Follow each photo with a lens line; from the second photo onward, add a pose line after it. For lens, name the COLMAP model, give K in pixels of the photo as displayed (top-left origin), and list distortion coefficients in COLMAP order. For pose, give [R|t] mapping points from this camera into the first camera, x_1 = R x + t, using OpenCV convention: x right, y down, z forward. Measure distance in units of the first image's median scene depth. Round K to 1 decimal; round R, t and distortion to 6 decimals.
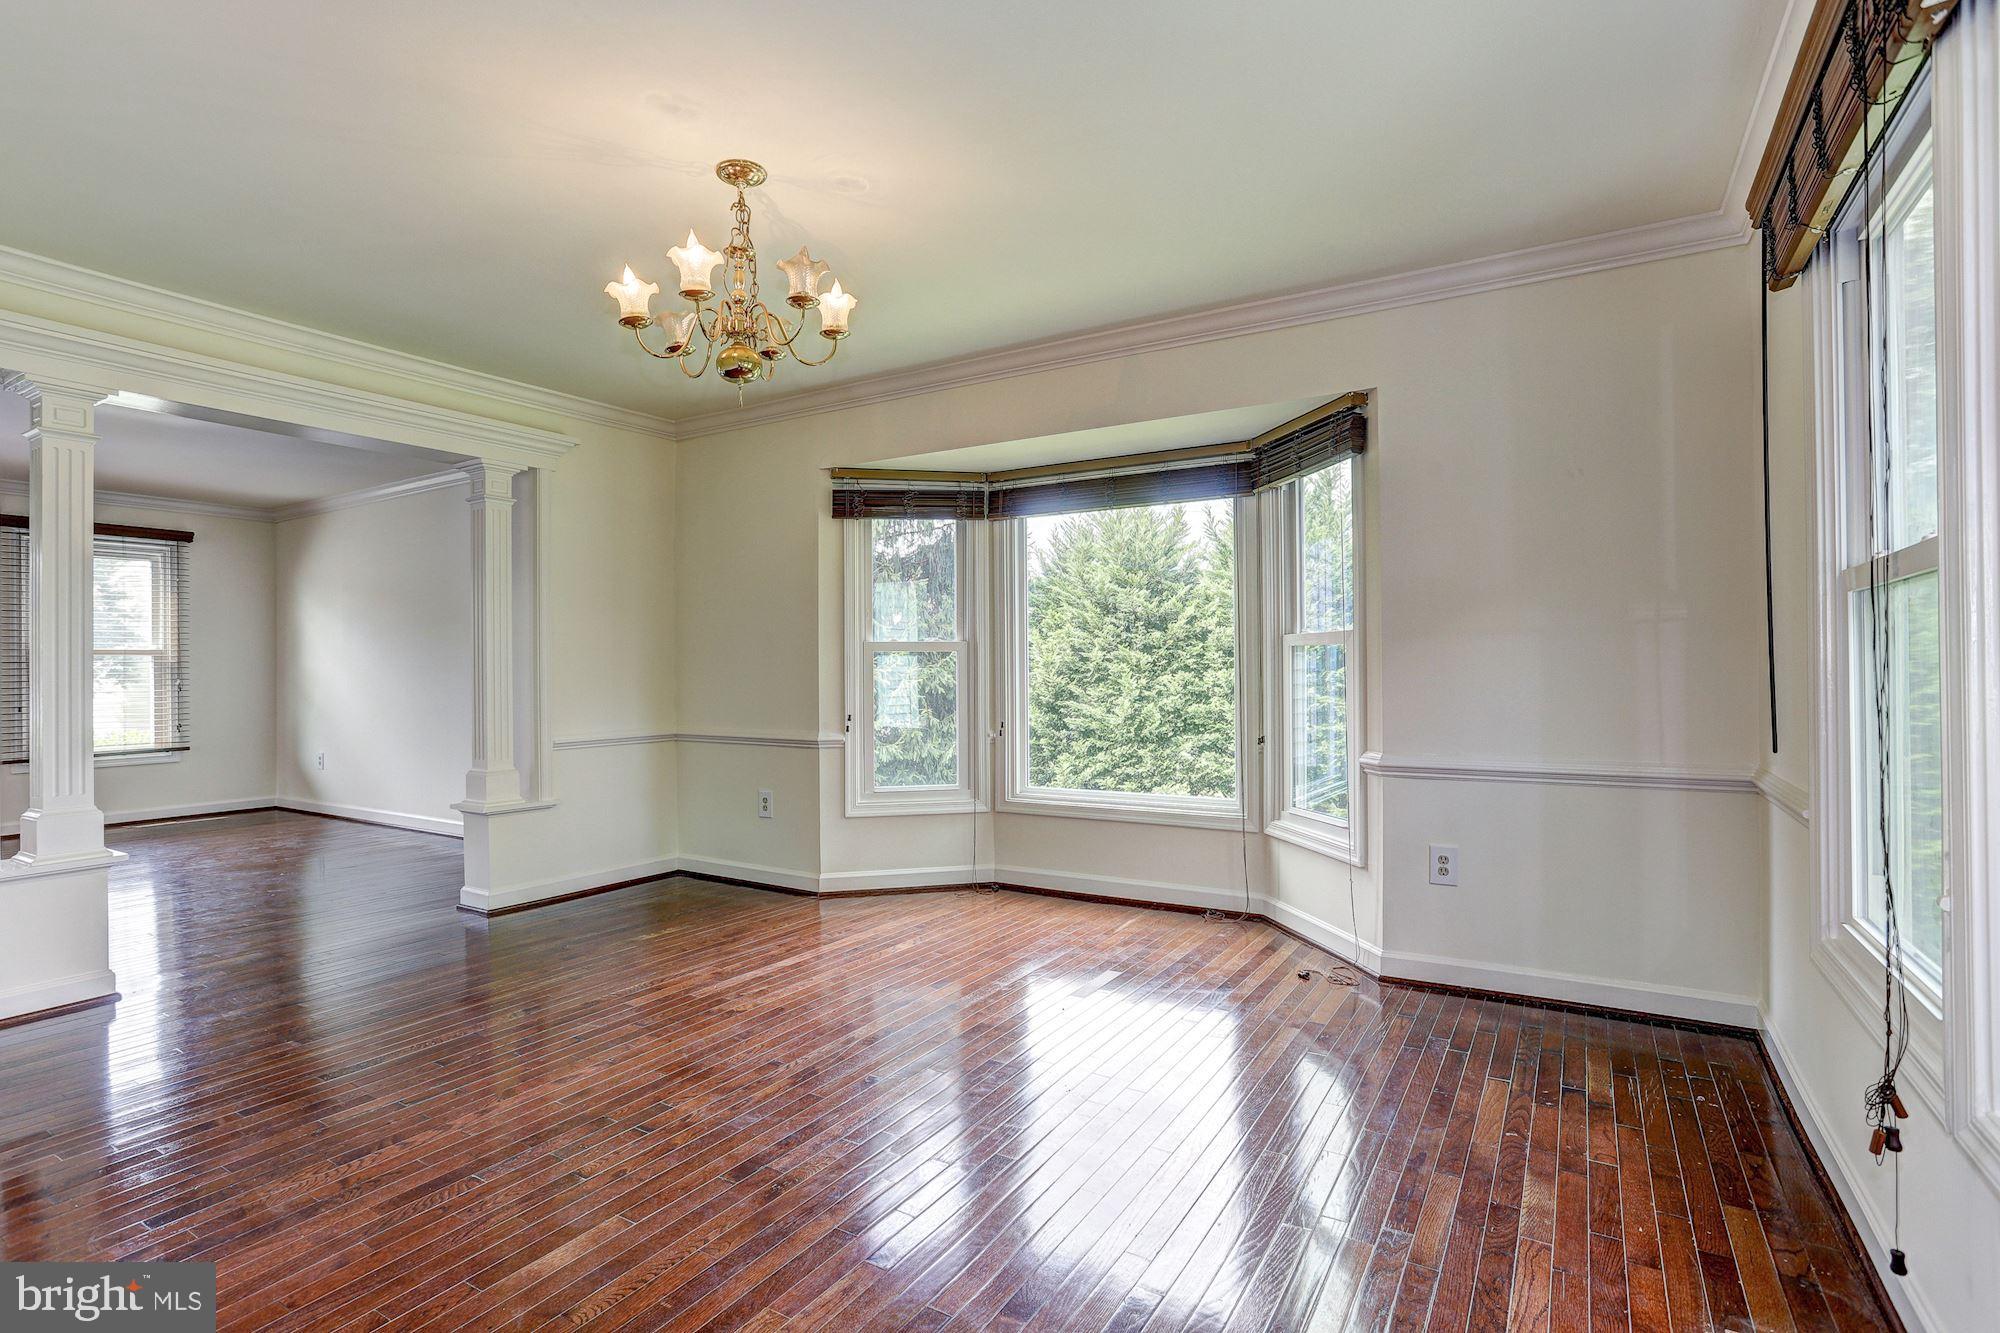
lens RADIAL K [[984.3, 0, 1015.0], [0, 984.3, 662.0], [0, 0, 1]] dist [-0.030357, 0.002233]
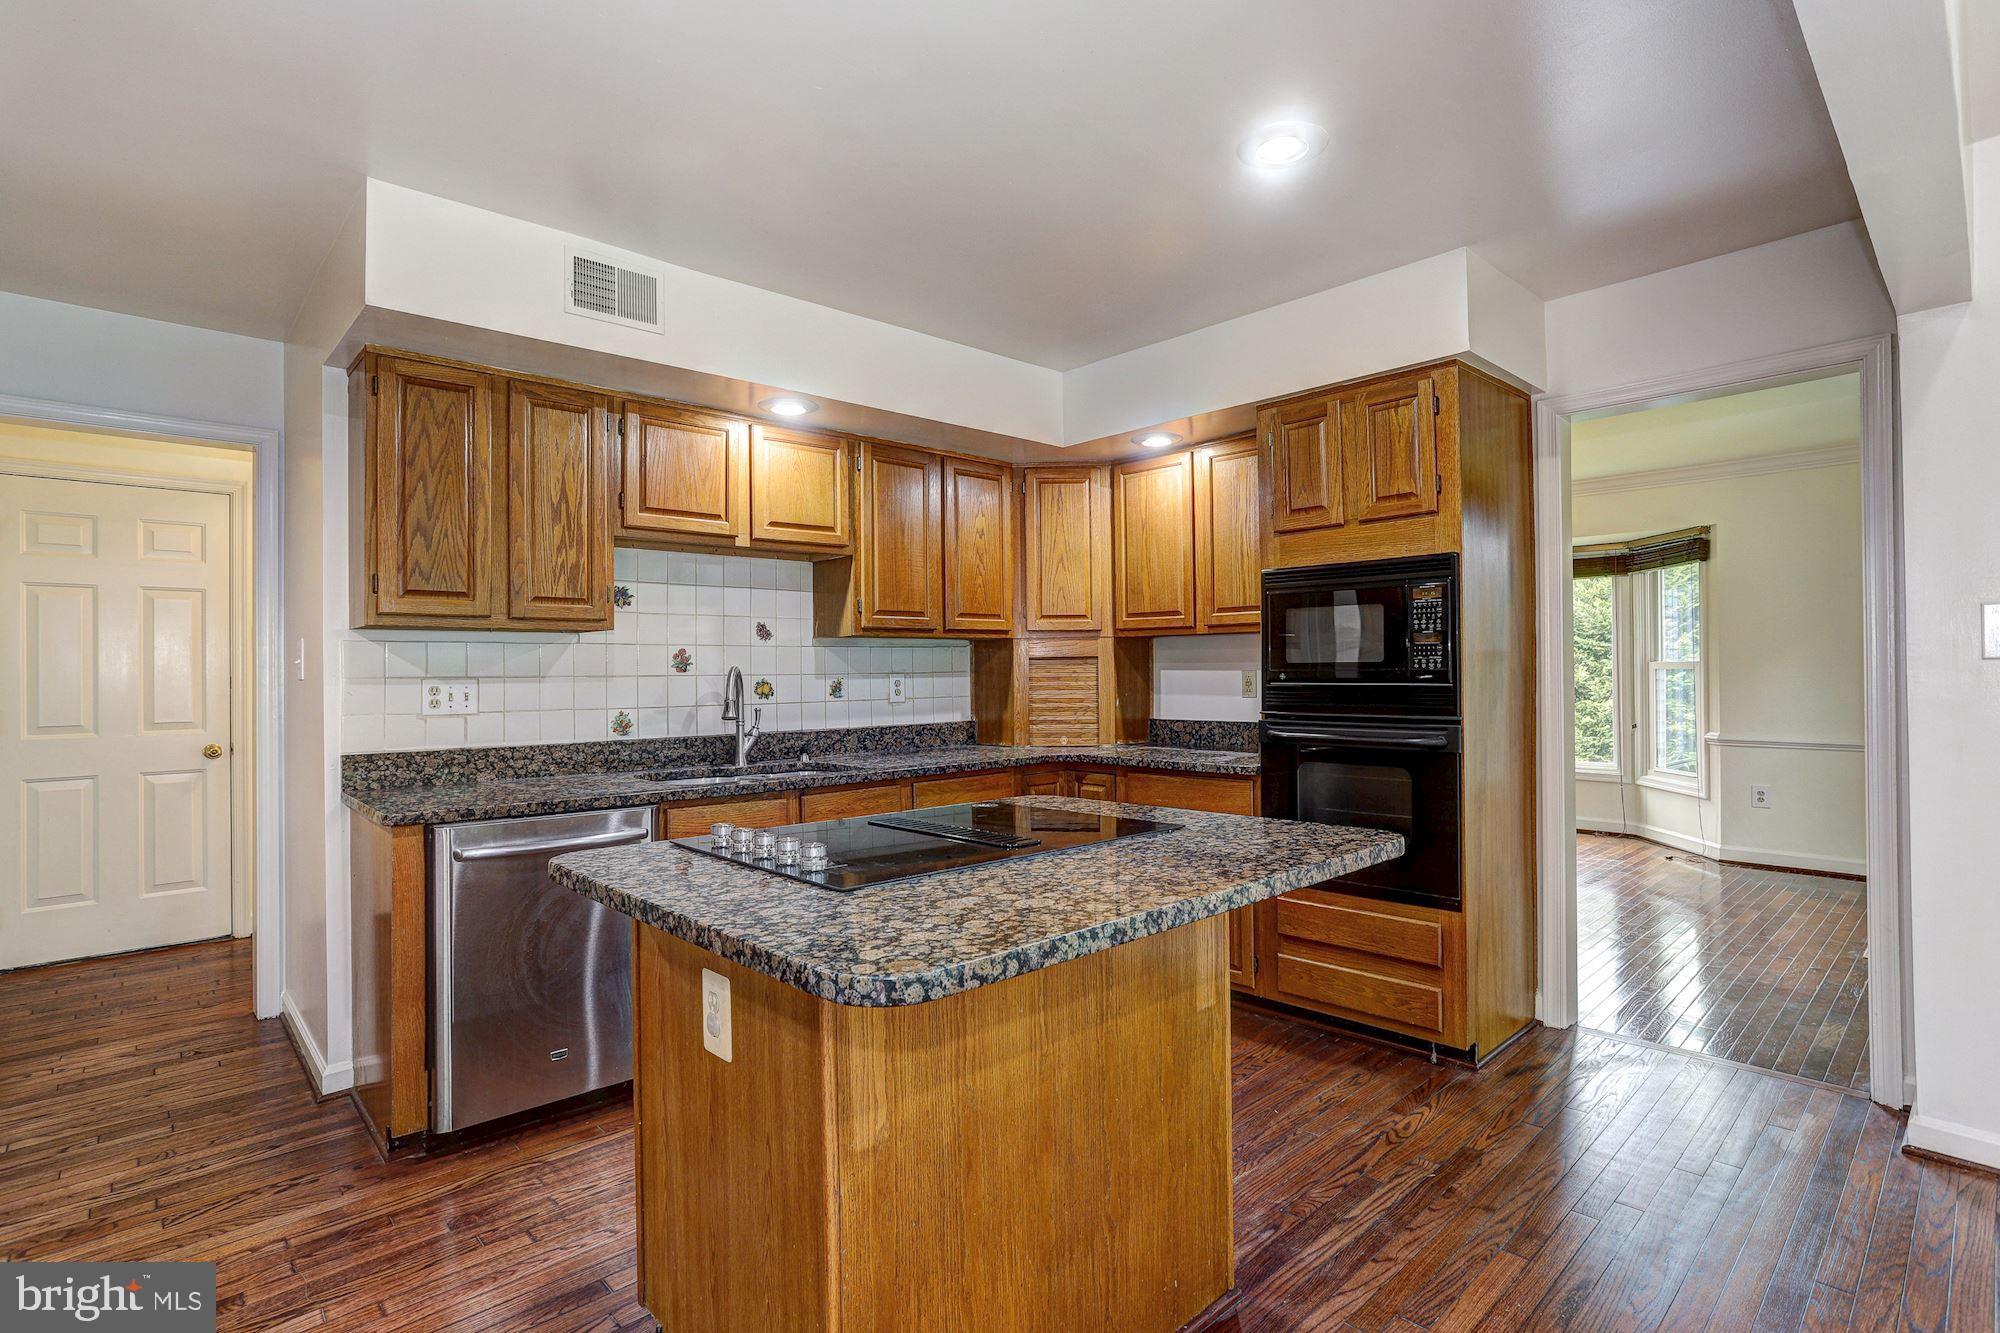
lens RADIAL K [[973.3, 0, 968.8], [0, 973.3, 672.2], [0, 0, 1]] dist [-0.043639, 0.022634]
pose [[0.949116, -0.006183, -0.314866, -0.258643], [0.009349, 0.999920, 0.008546, -0.030025], [0.314788, -0.011054, 0.949098, -0.747644]]
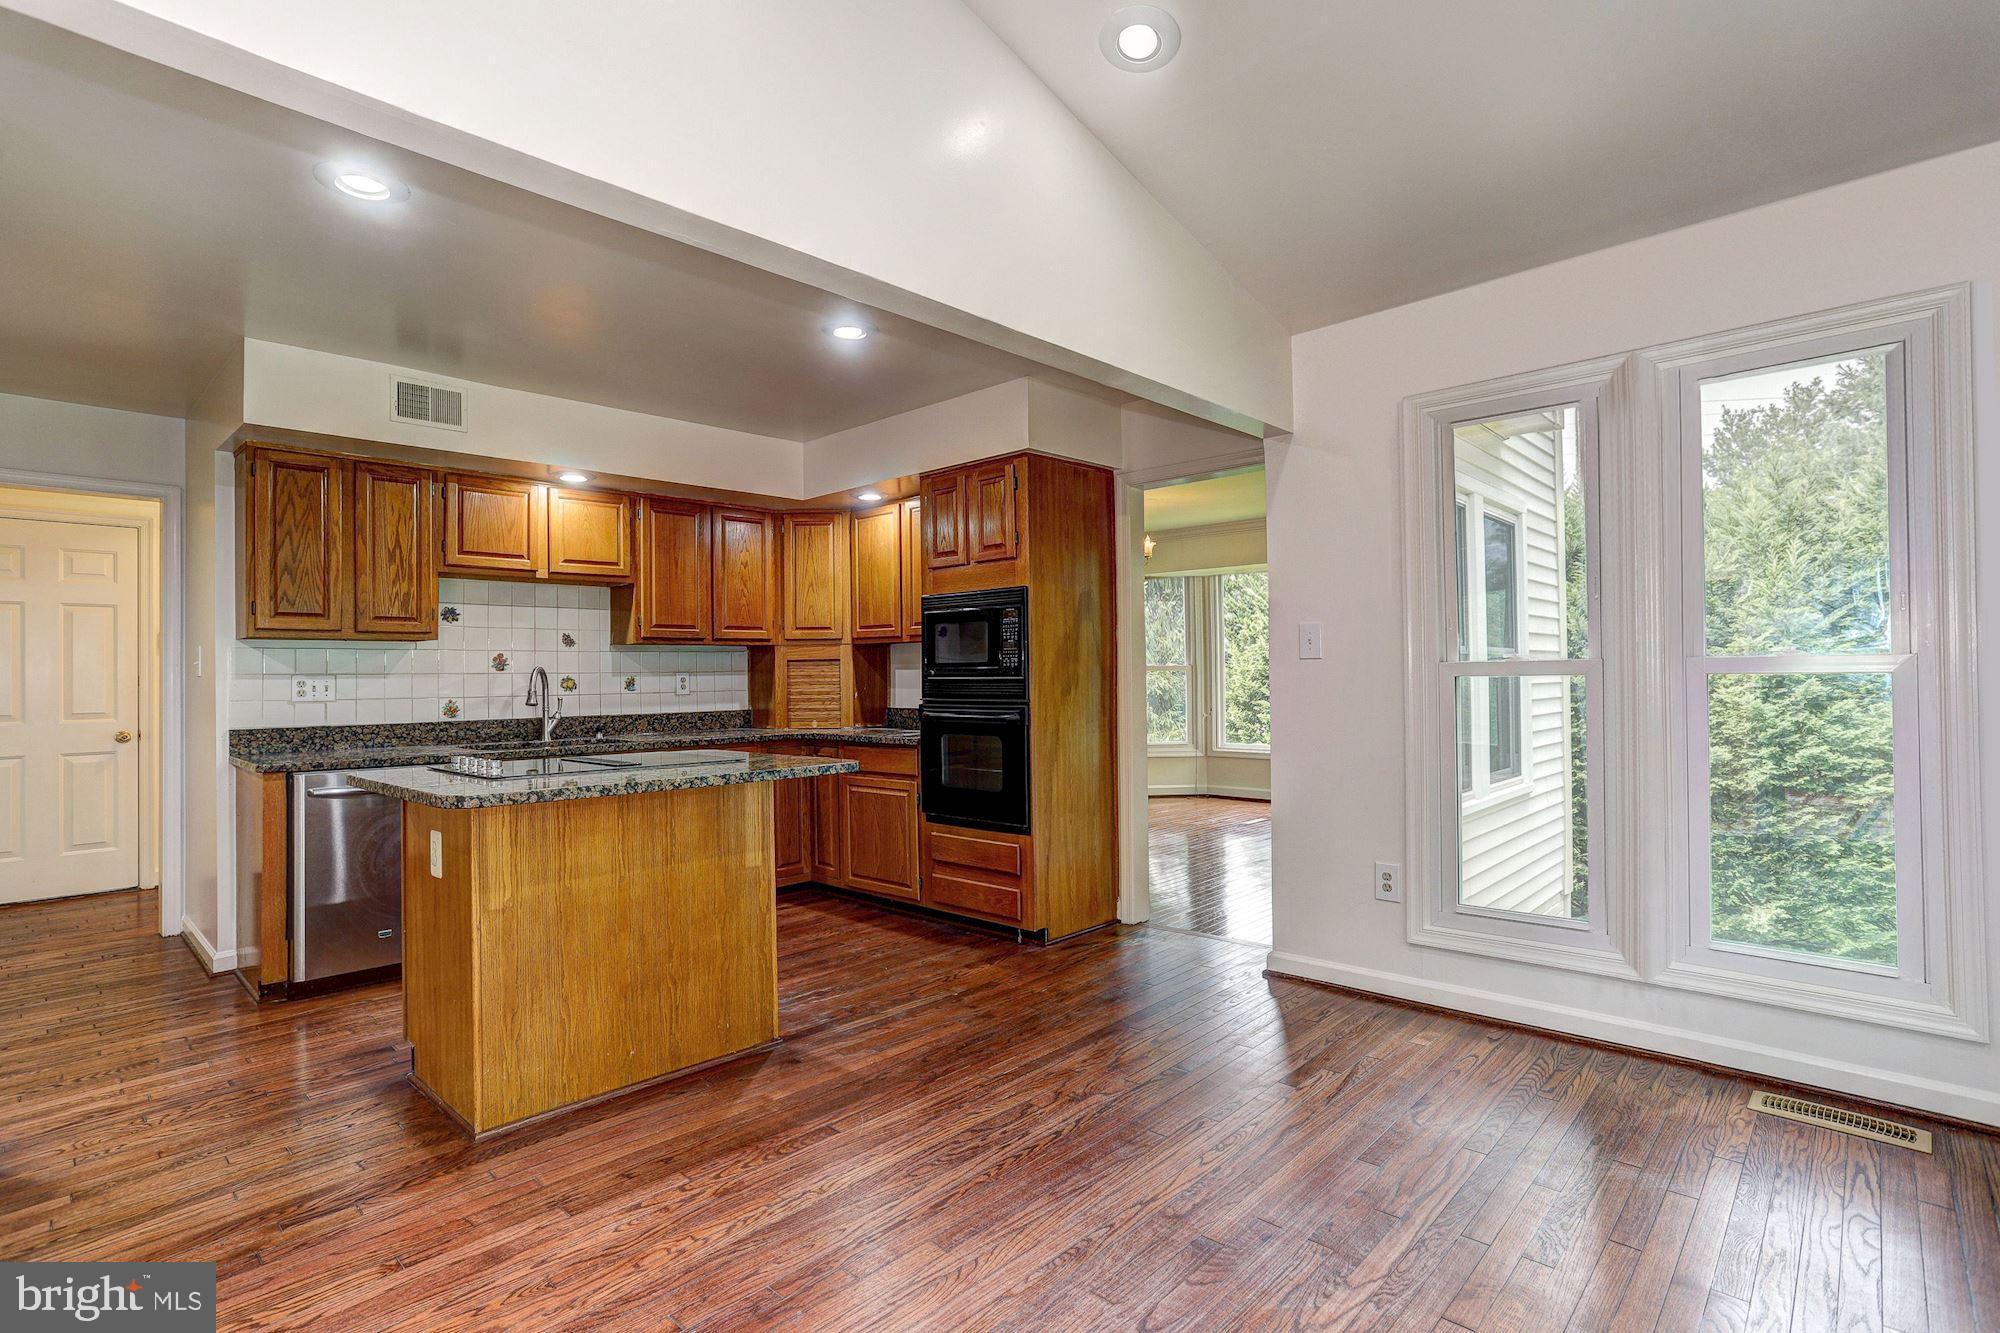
lens RADIAL K [[973.3, 0, 966.0], [0, 973.3, 669.6], [0, 0, 1]] dist [-0.043639, 0.022634]
pose [[0.968135, -0.008863, -0.250272, -0.000985], [0.010005, 0.999945, 0.003294, -0.025627], [0.250229, -0.005693, 0.968170, -0.939503]]
